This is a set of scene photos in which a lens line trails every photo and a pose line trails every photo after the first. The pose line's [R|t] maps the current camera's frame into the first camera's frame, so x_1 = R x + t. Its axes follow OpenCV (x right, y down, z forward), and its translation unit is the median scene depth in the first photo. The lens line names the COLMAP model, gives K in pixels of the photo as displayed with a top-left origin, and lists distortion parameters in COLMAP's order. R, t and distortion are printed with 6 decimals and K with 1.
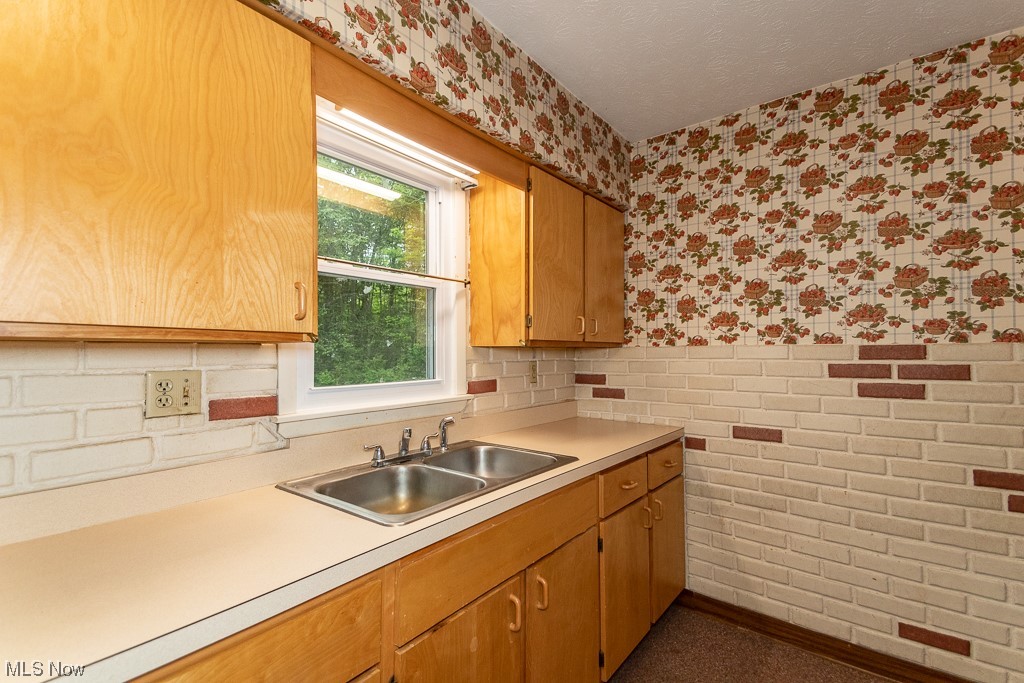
lens RADIAL K [[471.2, 0, 510.6], [0, 471.2, 345.6], [0, 0, 1]] dist [0.064362, -0.012850]
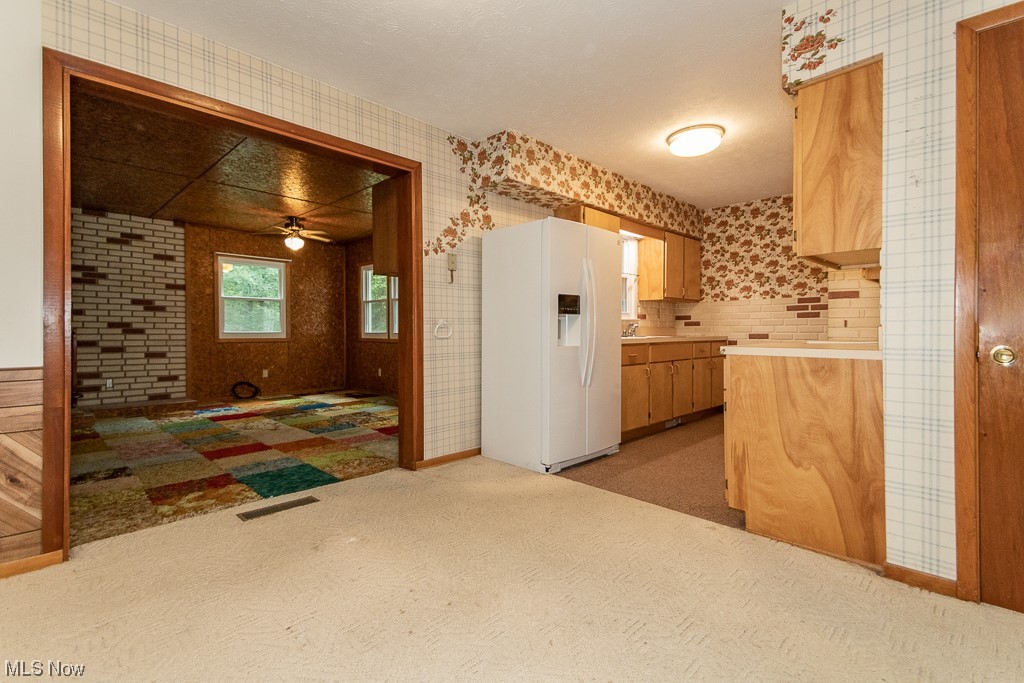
lens RADIAL K [[471.2, 0, 512.7], [0, 471.2, 330.1], [0, 0, 1]] dist [0.064362, -0.012850]
pose [[0.993337, 0.002478, -0.115221, -0.454235], [-0.001045, 0.999921, 0.012496, 0.130024], [0.115243, -0.012293, 0.993261, -1.590888]]
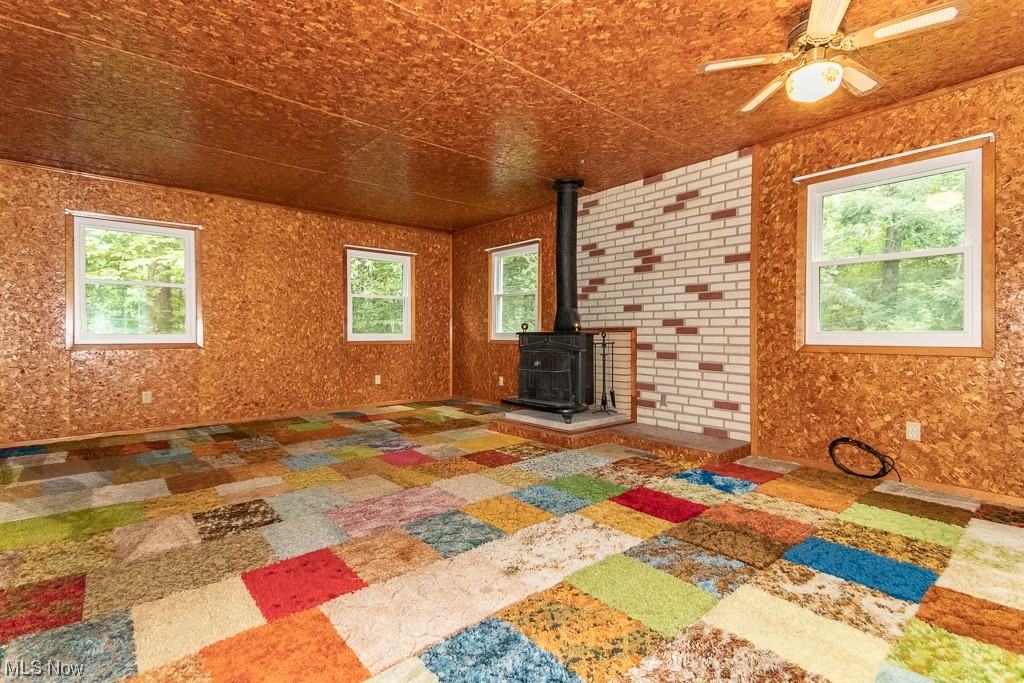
lens RADIAL K [[471.2, 0, 505.2], [0, 471.2, 331.0], [0, 0, 1]] dist [0.064362, -0.012850]
pose [[-0.188705, 0.000079, -0.982034, -0.932978], [0.015761, 0.999871, -0.002949, 0.169435], [0.981907, -0.016034, -0.188682, 0.650392]]
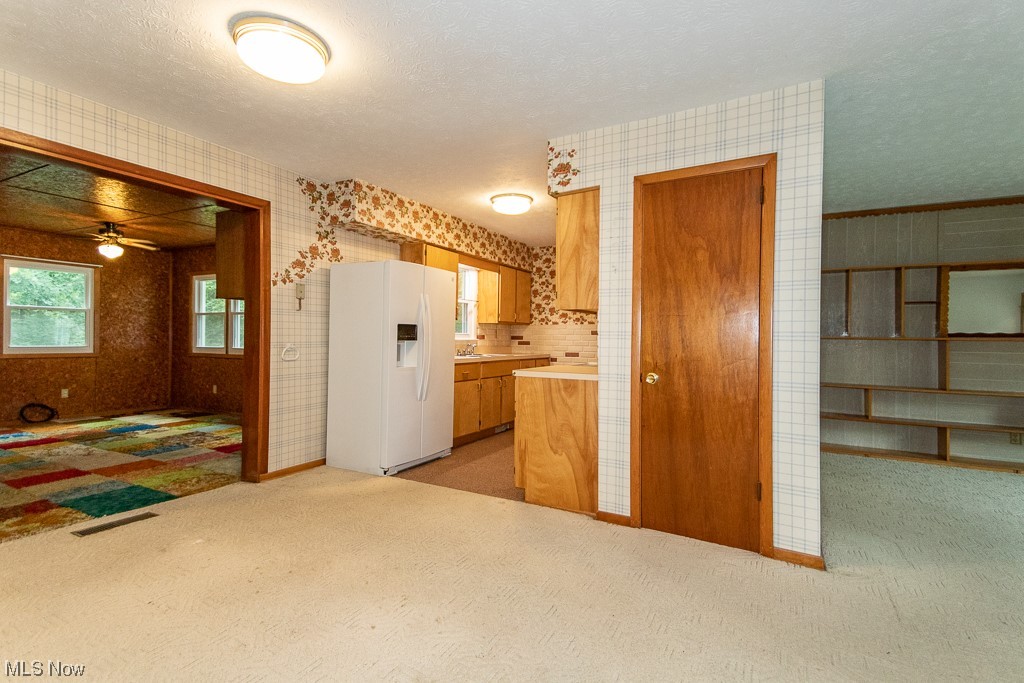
lens RADIAL K [[471.2, 0, 507.0], [0, 471.2, 337.4], [0, 0, 1]] dist [0.064362, -0.012850]
pose [[0.986380, 0.016345, 0.163667, -0.365873], [-0.017295, 0.999841, 0.004381, 0.068673], [-0.163569, -0.007152, 0.986506, -1.922962]]
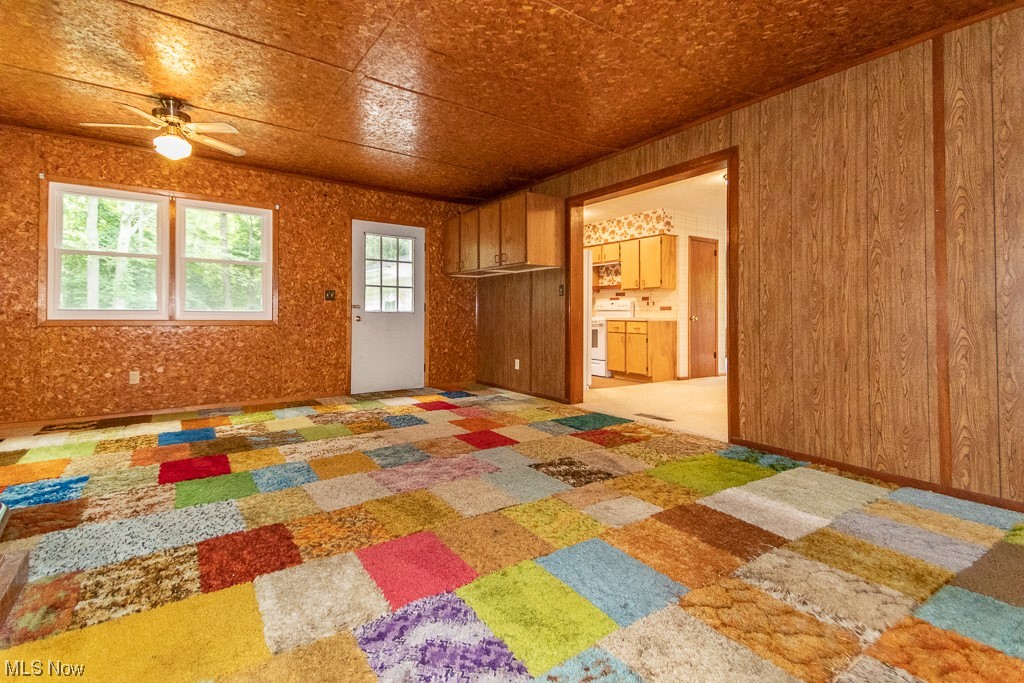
lens RADIAL K [[471.2, 0, 487.5], [0, 471.2, 307.6], [0, 0, 1]] dist [0.064362, -0.012850]
pose [[0.317827, 0.018881, 0.947961, -3.291364], [-0.020865, 0.999699, -0.012916, 0.176293], [-0.947919, -0.015674, 0.318125, -0.406252]]
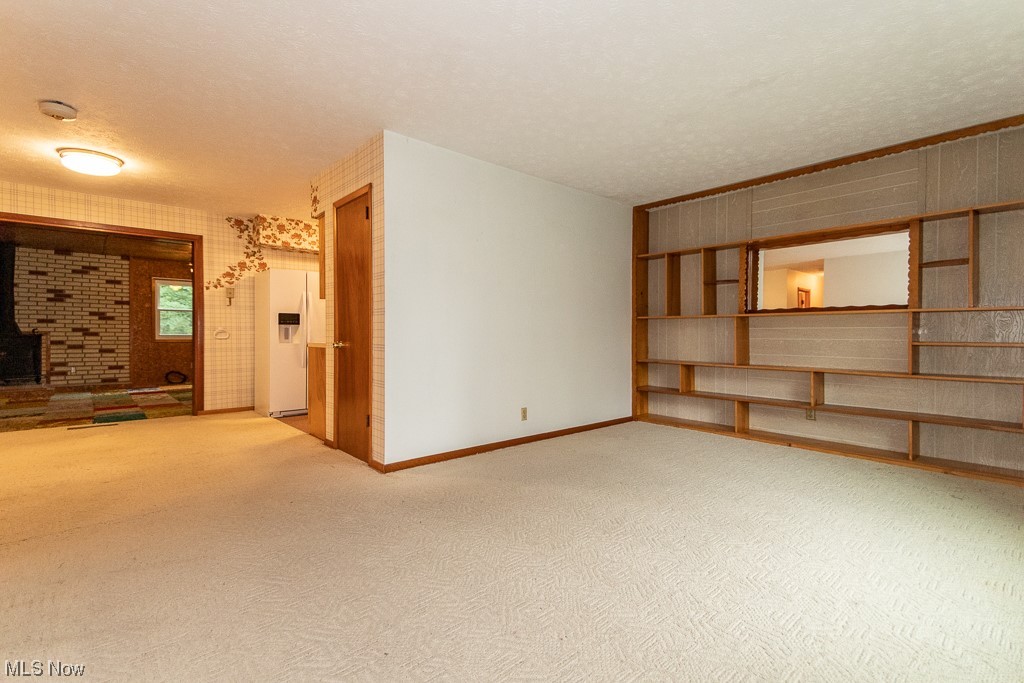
lens RADIAL K [[471.2, 0, 513.8], [0, 471.2, 334.1], [0, 0, 1]] dist [0.064362, -0.012850]
pose [[0.982717, 0.004881, -0.185048, 1.303087], [-0.002526, 0.999913, 0.012963, 0.111941], [0.185095, -0.012271, 0.982644, -2.424473]]
